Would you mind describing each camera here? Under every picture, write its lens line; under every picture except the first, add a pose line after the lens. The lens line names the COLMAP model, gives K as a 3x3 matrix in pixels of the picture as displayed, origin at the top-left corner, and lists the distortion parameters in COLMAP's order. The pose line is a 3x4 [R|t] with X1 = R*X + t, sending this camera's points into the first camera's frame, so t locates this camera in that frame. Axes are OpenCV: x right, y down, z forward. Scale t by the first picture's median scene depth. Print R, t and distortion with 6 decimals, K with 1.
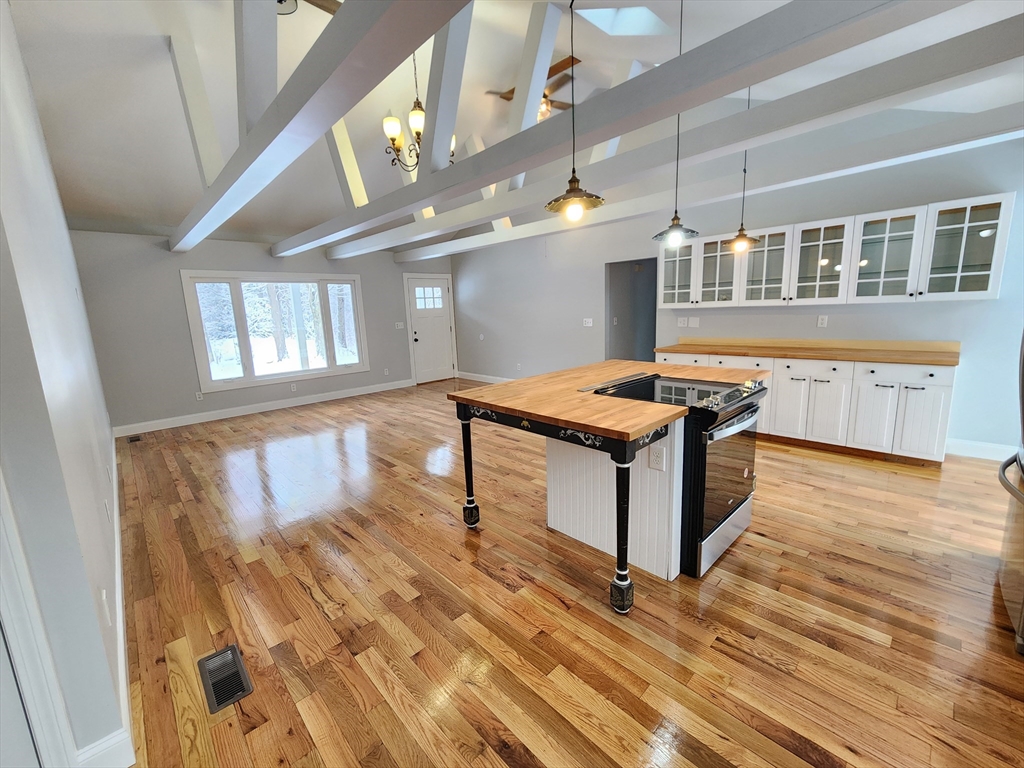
lens RADIAL K [[419.6, 0, 508.5], [0, 419.6, 383.7], [0, 0, 1]] dist [-0.000114, 0.000040]
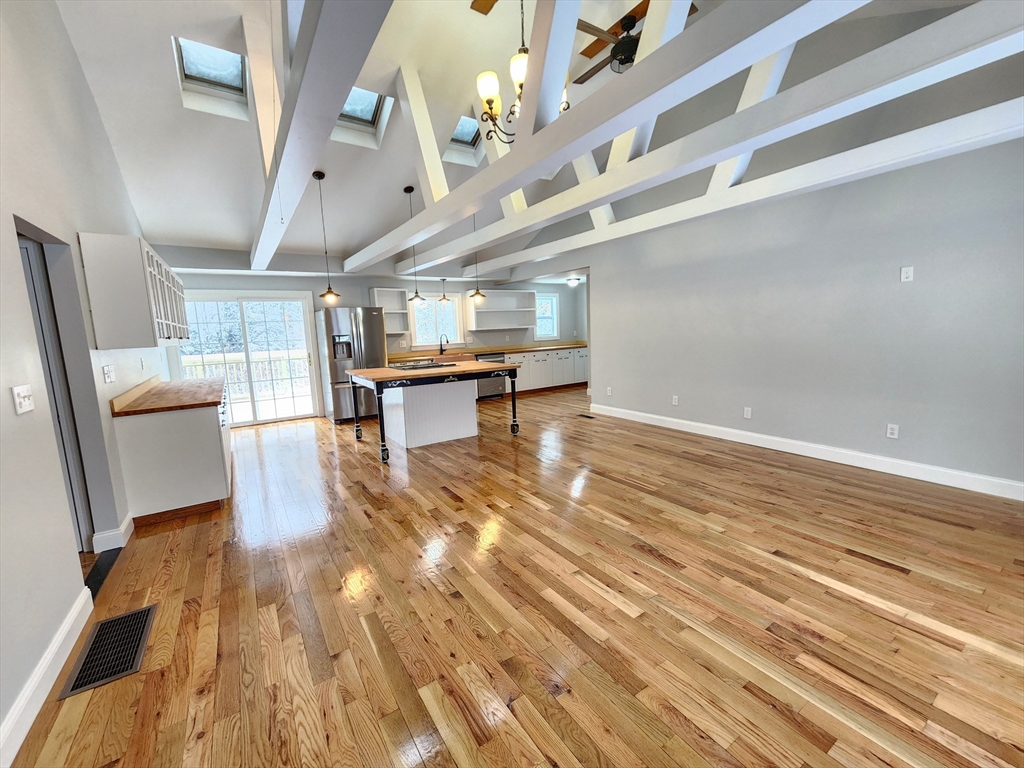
lens RADIAL K [[419.6, 0, 511.6], [0, 419.6, 381.8], [0, 0, 1]] dist [-0.000114, 0.000040]
pose [[-0.982589, 0.056684, 0.176936, -0.194373], [0.107614, 0.949948, 0.293287, -0.210695], [-0.151455, 0.307221, -0.939509, 1.244184]]
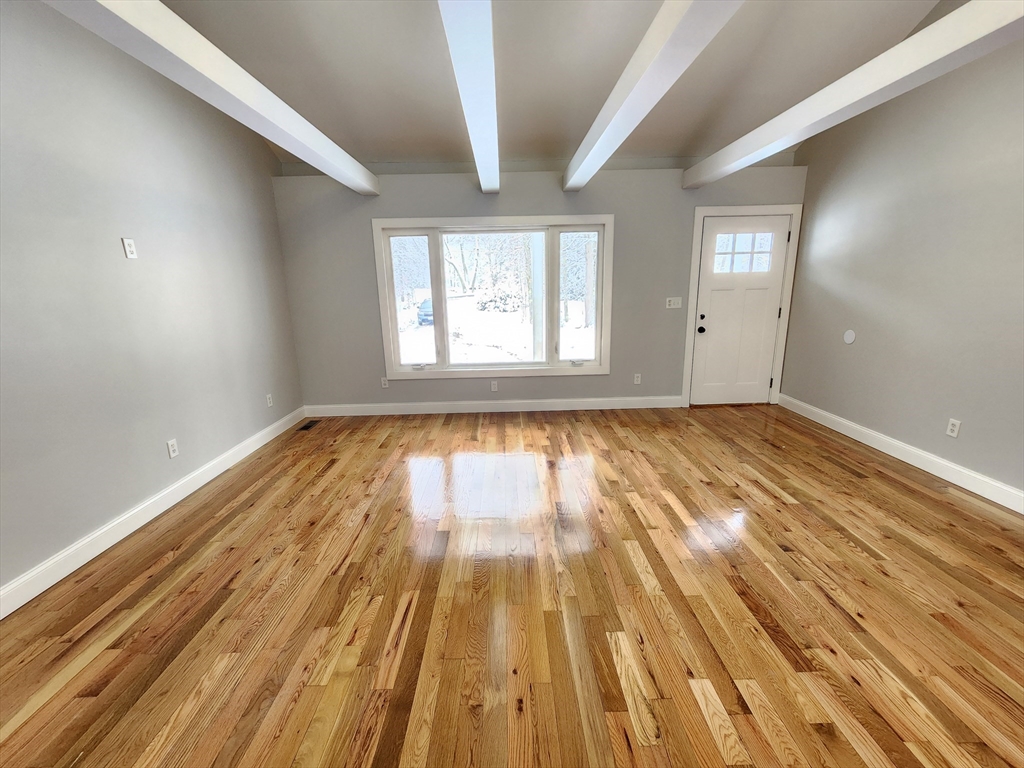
lens RADIAL K [[419.6, 0, 508.2], [0, 419.6, 385.4], [0, 0, 1]] dist [-0.000114, 0.000040]
pose [[0.735296, 0.181935, -0.652870, -0.038199], [-0.126703, 0.983213, 0.131292, -0.094932], [0.665797, -0.013818, 0.746005, 0.534759]]
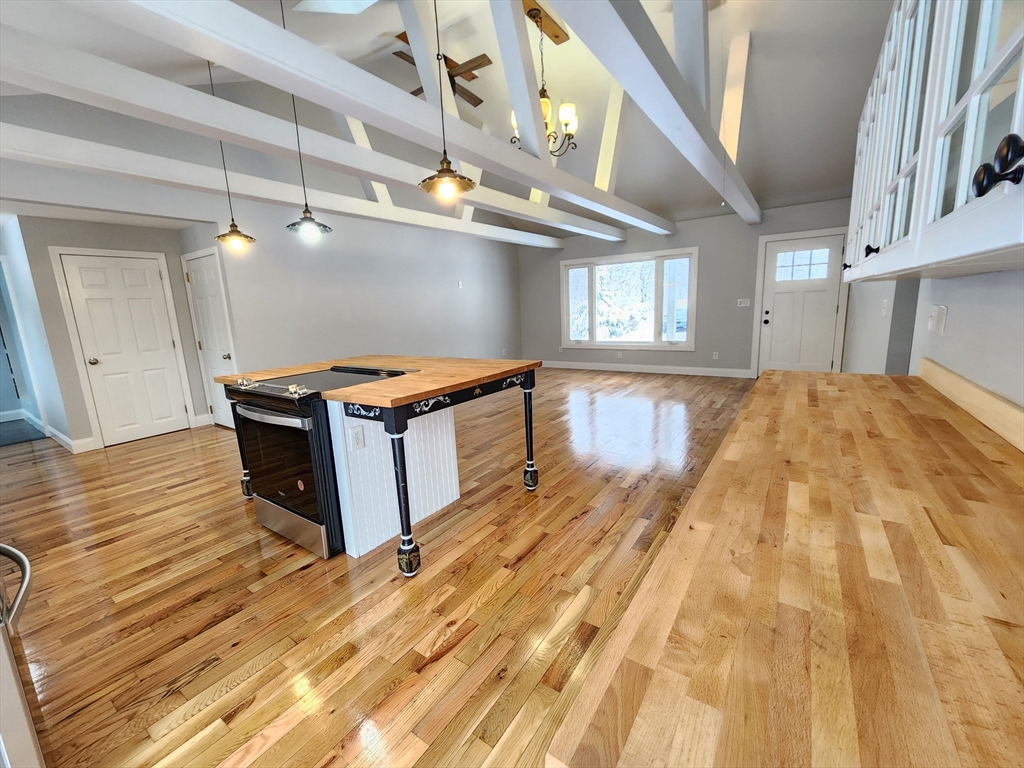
lens RADIAL K [[419.6, 0, 509.9], [0, 419.6, 383.6], [0, 0, 1]] dist [-0.000114, 0.000040]
pose [[0.211465, 0.210318, -0.954489, 0.593921], [-0.138332, 0.973183, 0.183790, -0.092250], [0.967547, 0.093171, 0.234888, 0.484157]]
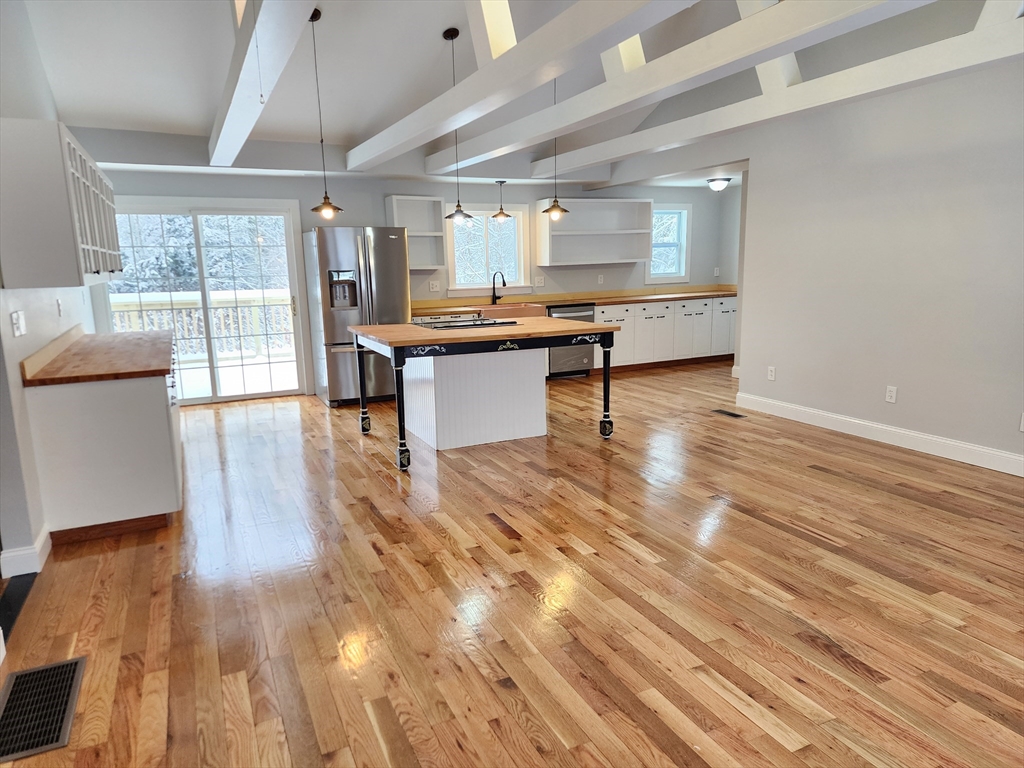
lens RADIAL K [[681.7, 0, 510.5], [0, 681.7, 382.2], [0, 0, 1]] dist [0.082184, -0.067385]
pose [[-0.950696, 0.006386, 0.310057, -0.196424], [0.113995, 0.936991, 0.330232, -0.221727], [-0.288412, 0.349296, -0.891522, 1.254682]]
